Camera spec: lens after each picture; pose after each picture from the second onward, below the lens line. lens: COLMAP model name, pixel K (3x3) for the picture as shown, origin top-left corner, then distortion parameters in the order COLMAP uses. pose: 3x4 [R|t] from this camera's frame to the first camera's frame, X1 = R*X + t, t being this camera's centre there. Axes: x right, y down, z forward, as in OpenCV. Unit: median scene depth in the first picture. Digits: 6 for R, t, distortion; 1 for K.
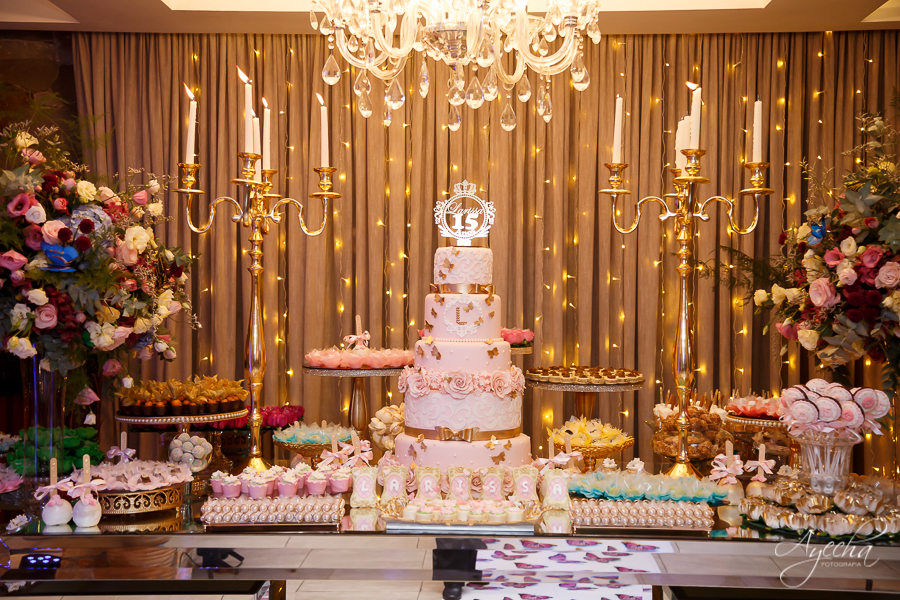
lens RADIAL K [[1253.2, 0, 450.0], [0, 1253.2, 300.0], [0, 0, 1]] dist [0.202822, -0.064858]
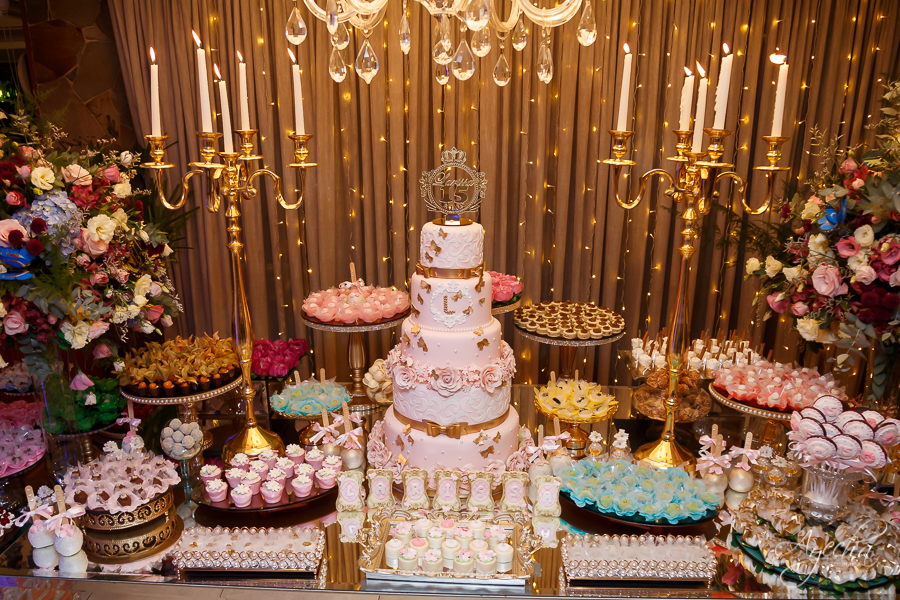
lens RADIAL K [[750.3, 0, 438.6], [0, 750.3, 367.6], [0, 0, 1]] dist [-0.084499, 0.011722]
pose [[0.999773, -0.001374, -0.021245, 0.012678], [0.008173, 0.946225, 0.323406, -0.122048], [0.019658, -0.323506, 0.946022, 0.450190]]
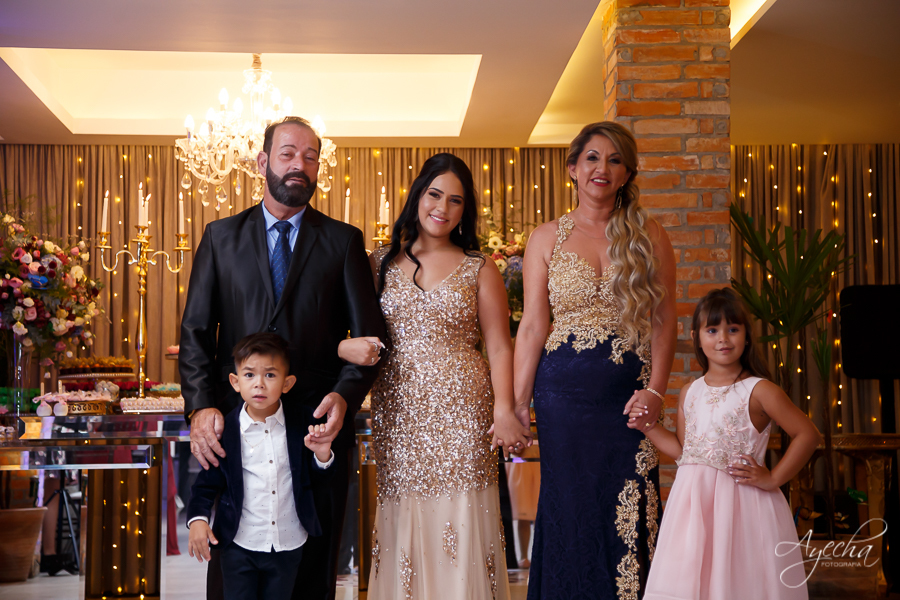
lens RADIAL K [[1911.7, 0, 450.0], [0, 1911.7, 300.0], [0, 0, 1]] dist [0.429640, 0.170273]
pose [[0.997557, -0.007051, 0.069494, 0.089920], [0.012692, 0.996627, -0.081077, 0.217726], [-0.068688, 0.081762, 0.994282, -1.756901]]
